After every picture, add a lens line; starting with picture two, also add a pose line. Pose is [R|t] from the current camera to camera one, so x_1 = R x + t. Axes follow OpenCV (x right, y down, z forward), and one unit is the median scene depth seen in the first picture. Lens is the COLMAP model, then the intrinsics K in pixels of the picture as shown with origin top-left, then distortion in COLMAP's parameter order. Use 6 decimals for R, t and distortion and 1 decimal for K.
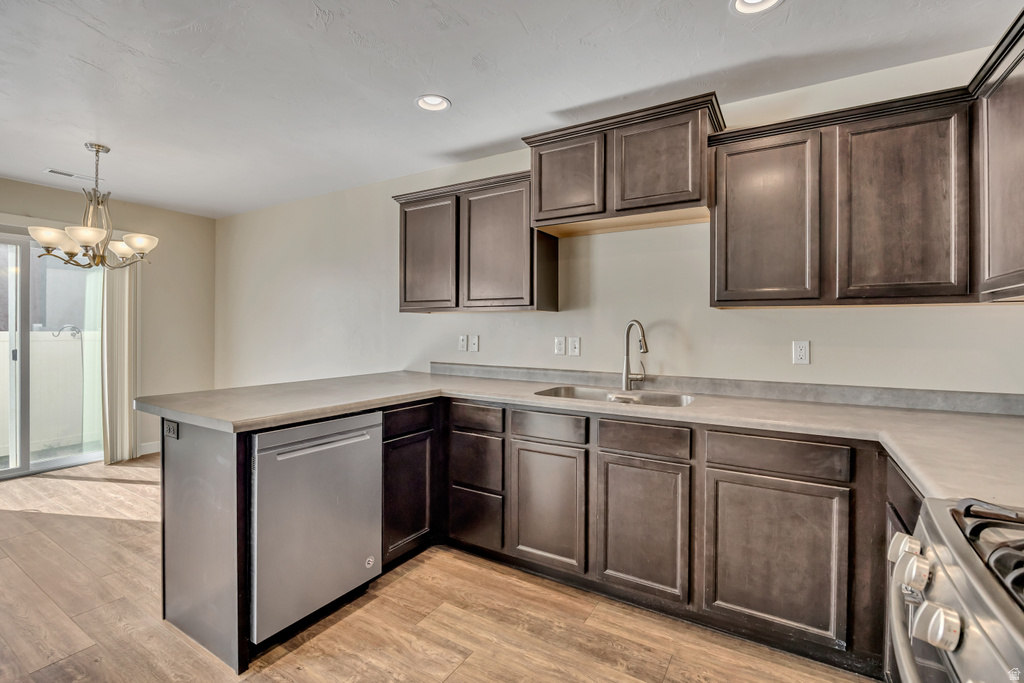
lens RADIAL K [[459.5, 0, 511.4], [0, 459.5, 335.7], [0, 0, 1]] dist [-0.002247, -0.000346]
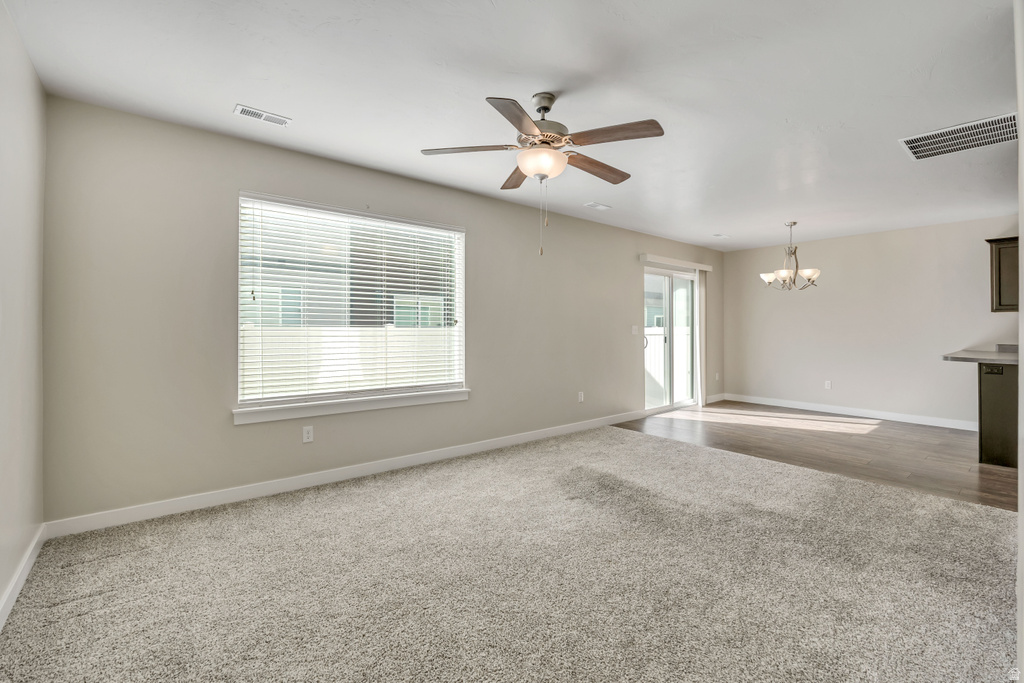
lens RADIAL K [[440.1, 0, 507.3], [0, 440.1, 322.1], [0, 0, 1]] dist [-0.018338, 0.000423]
pose [[0.945653, -0.012327, -0.324943, -1.518802], [0.006671, 0.999806, -0.018514, -0.000917], [0.325108, 0.015340, 0.945552, -1.078968]]
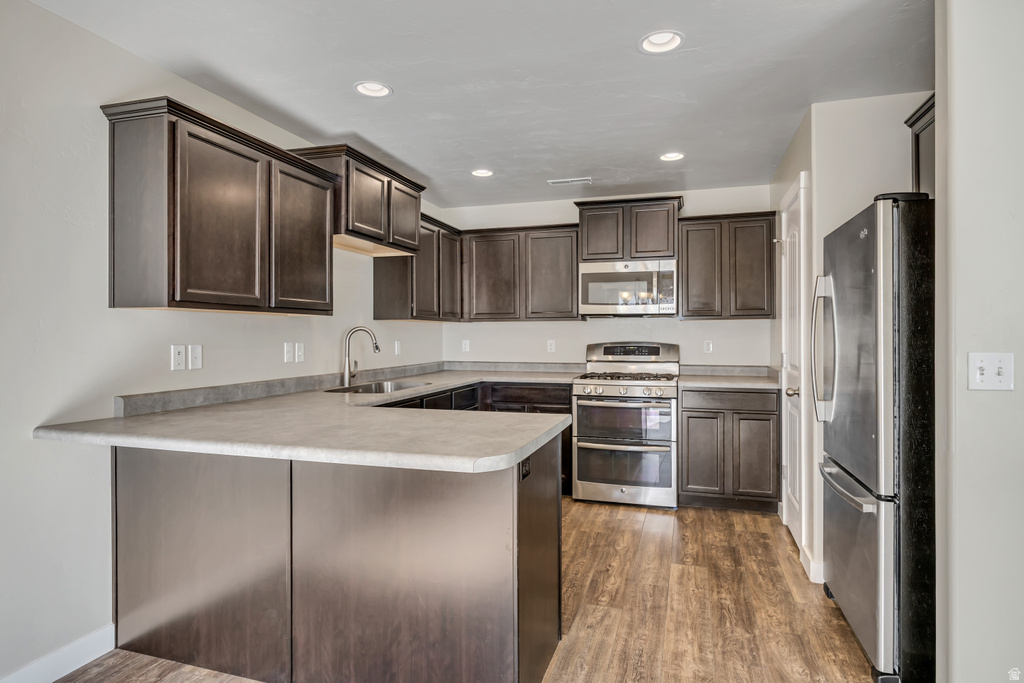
lens RADIAL K [[557.5, 0, 517.4], [0, 557.5, 333.6], [0, 0, 1]] dist [-0.019965, -0.000005]
pose [[-0.258650, -0.011311, 0.965905, -1.132597], [0.001608, 0.999925, 0.012140, -0.030741], [-0.965970, 0.004693, -0.258612, 0.848826]]
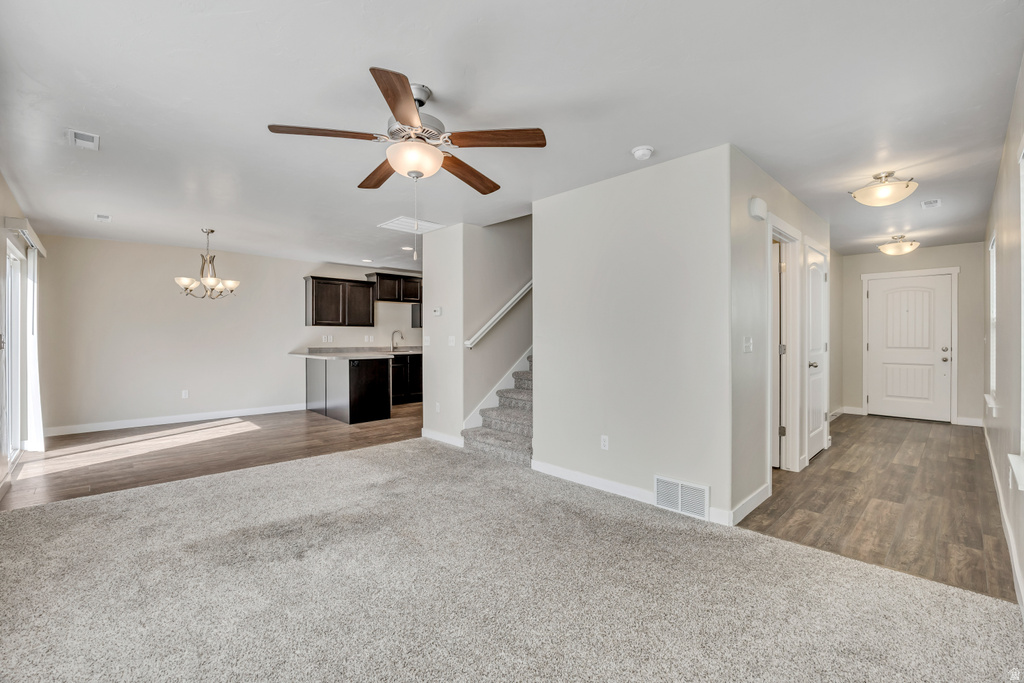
lens RADIAL K [[449.2, 0, 512.0], [0, 449.2, 341.5], [0, 0, 1]] dist [-0.000477, 0.000018]
pose [[0.252057, -0.021668, 0.967470, -2.448780], [0.005882, 0.999765, 0.020858, -0.015289], [-0.967695, 0.000433, 0.252125, -0.613238]]
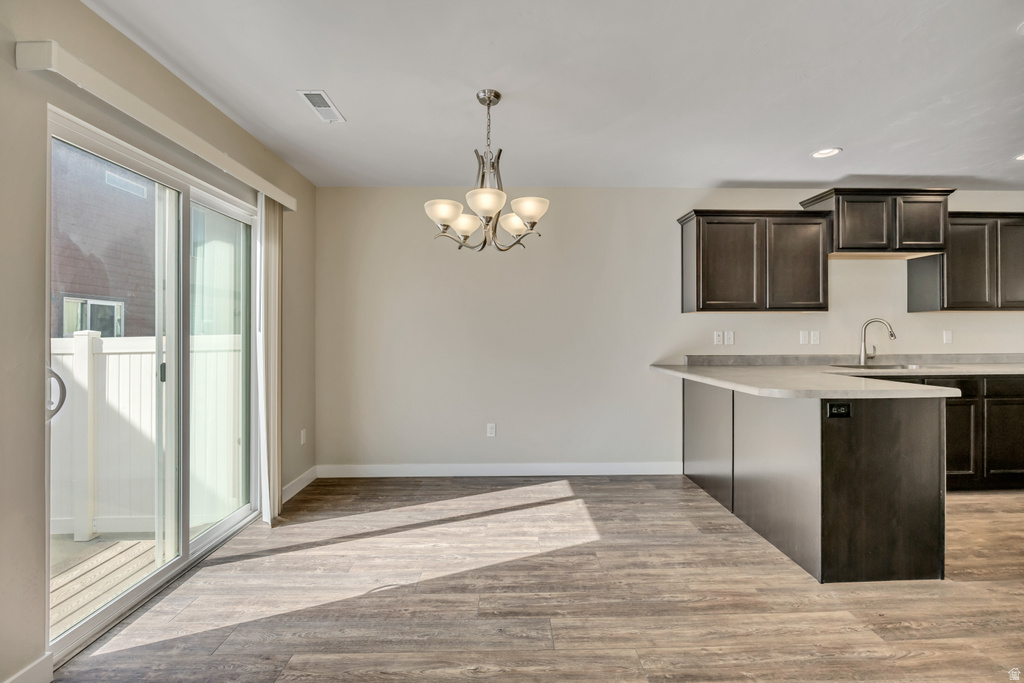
lens RADIAL K [[456.0, 0, 513.6], [0, 456.0, 329.6], [0, 0, 1]] dist [-0.001287, 0.000070]
pose [[0.832926, -0.009366, 0.553306, -1.410323], [0.014607, 0.999880, -0.005064, -0.008605], [-0.553192, 0.012300, 0.832963, 0.337488]]
